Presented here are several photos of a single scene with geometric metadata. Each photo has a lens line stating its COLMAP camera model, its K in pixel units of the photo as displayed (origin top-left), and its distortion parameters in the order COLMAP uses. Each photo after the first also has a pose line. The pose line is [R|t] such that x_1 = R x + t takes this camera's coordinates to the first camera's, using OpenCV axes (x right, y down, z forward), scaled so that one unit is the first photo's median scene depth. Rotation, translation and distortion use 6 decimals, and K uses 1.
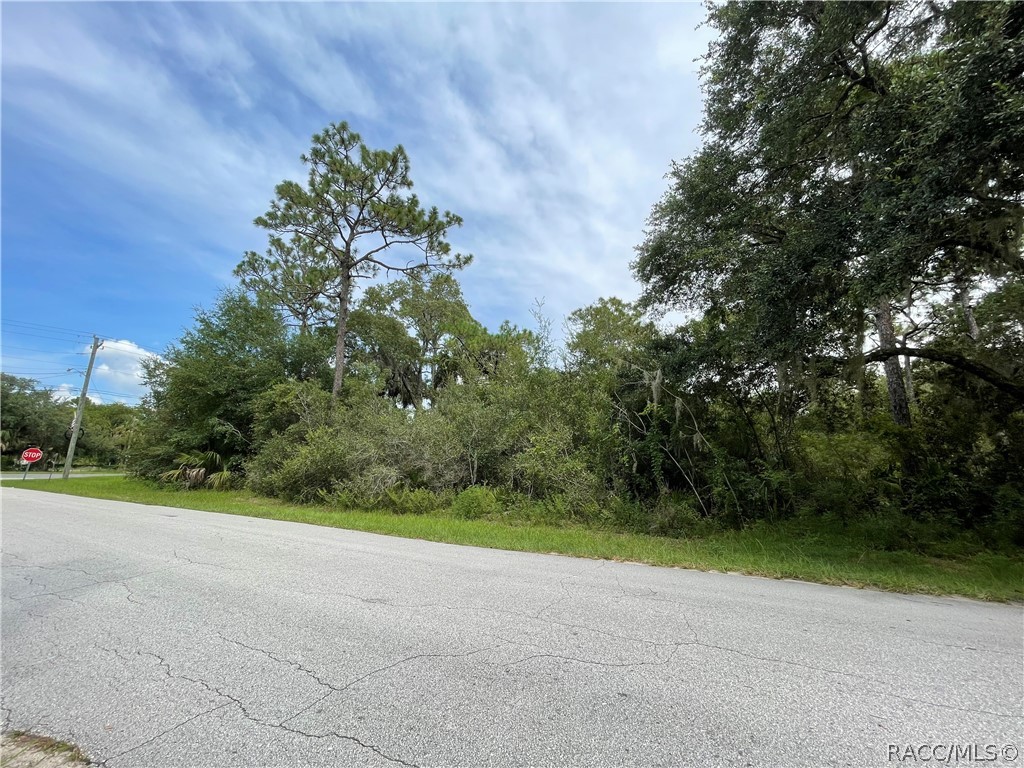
lens RADIAL K [[415.1, 0, 512.0], [0, 415.1, 384.0], [0, 0, 1]] dist [0.000270, -0.000084]
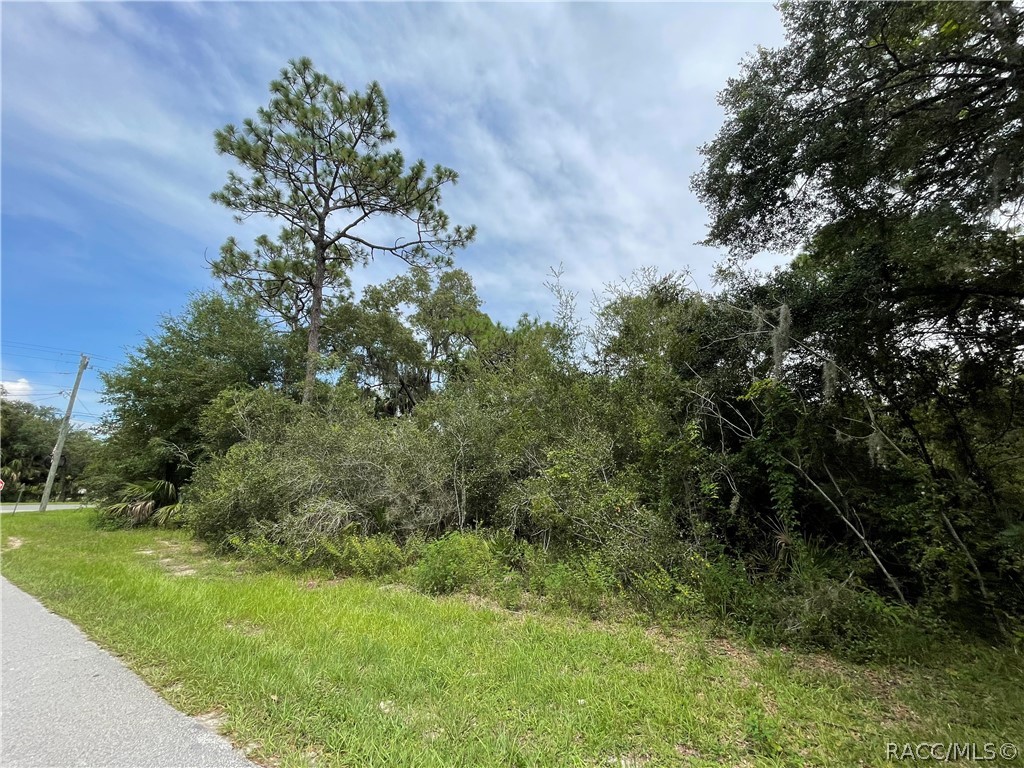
lens RADIAL K [[415.1, 0, 512.0], [0, 415.1, 384.0], [0, 0, 1]] dist [0.000270, -0.000084]
pose [[0.996065, -0.033236, -0.082161, 0.034596], [0.029020, 0.998227, -0.051976, 0.041089], [0.083743, 0.049387, 0.995263, 0.260117]]
